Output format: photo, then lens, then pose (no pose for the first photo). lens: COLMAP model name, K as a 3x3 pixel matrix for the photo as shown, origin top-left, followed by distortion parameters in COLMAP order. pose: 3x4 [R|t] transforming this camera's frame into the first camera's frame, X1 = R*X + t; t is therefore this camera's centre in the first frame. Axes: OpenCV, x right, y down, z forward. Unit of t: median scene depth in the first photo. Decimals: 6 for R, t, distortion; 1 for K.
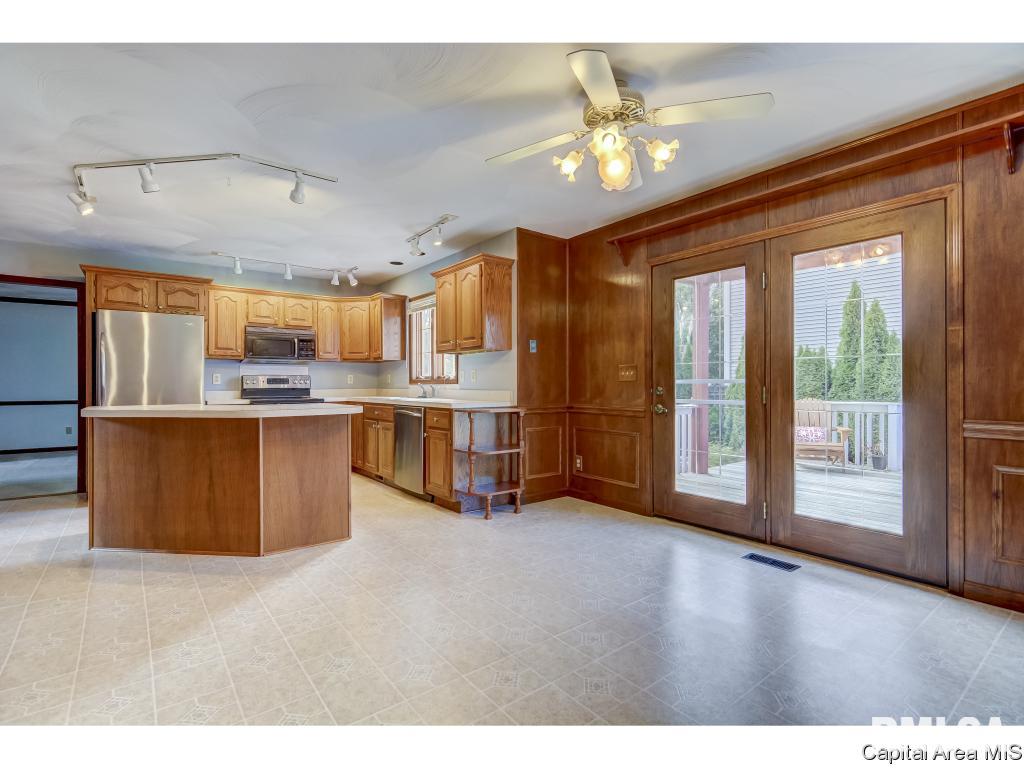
lens RADIAL K [[487.5, 0, 504.7], [0, 487.5, 383.7], [0, 0, 1]] dist [0.002321, -0.002165]
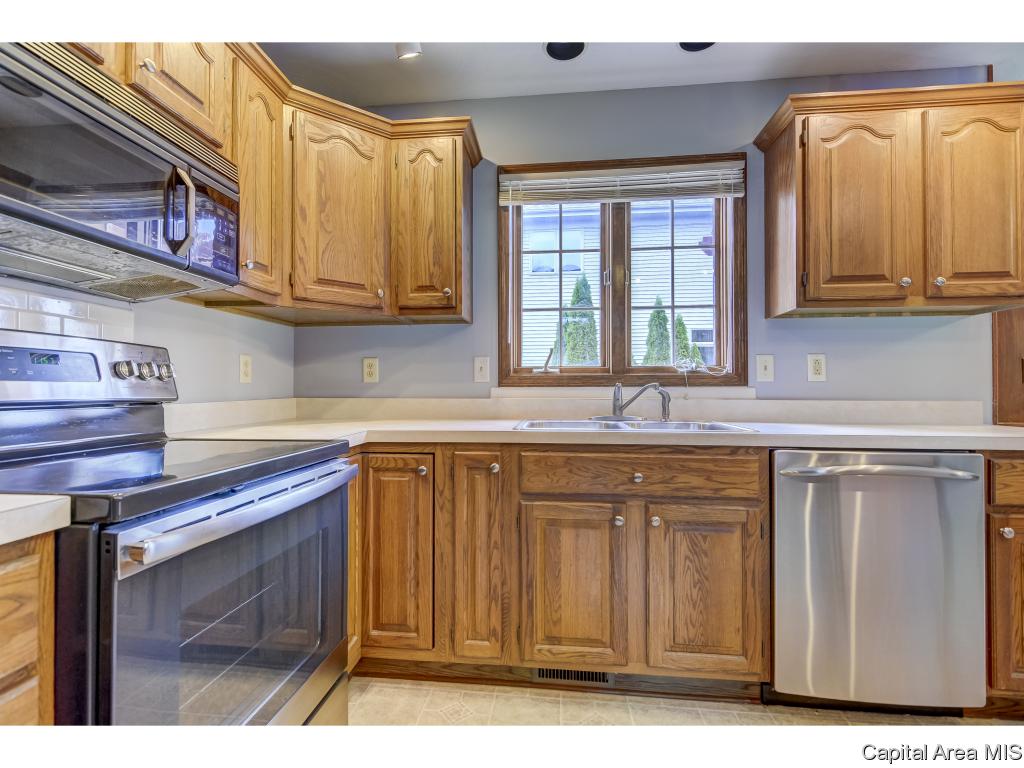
lens RADIAL K [[487.5, 0, 515.1], [0, 487.5, 379.4], [0, 0, 1]] dist [0.002321, -0.002165]
pose [[0.672106, 0.011850, 0.740360, -0.634366], [-0.001914, 0.999896, -0.014266, 0.001255], [-0.740452, 0.008171, 0.672059, 0.982924]]
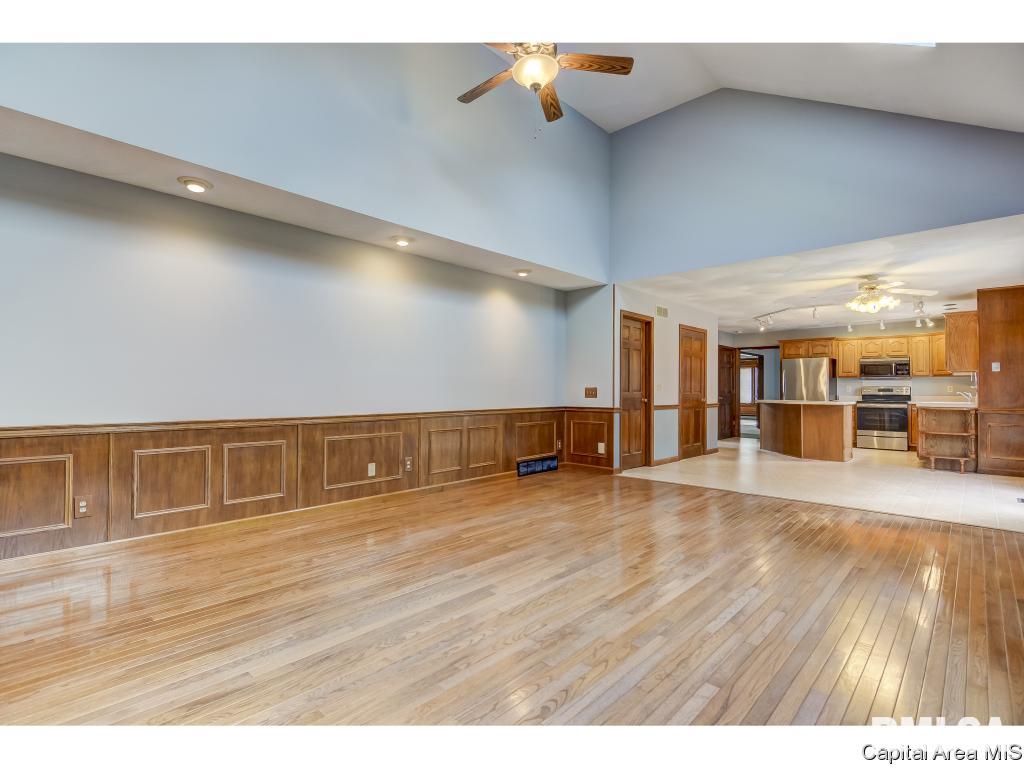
lens RADIAL K [[487.5, 0, 508.5], [0, 487.5, 384.4], [0, 0, 1]] dist [0.002321, -0.002165]
pose [[0.152423, -0.007715, -0.988285, 1.241731], [-0.005336, 0.999949, -0.008629, -0.004877], [0.988301, 0.006589, 0.152374, -0.634880]]
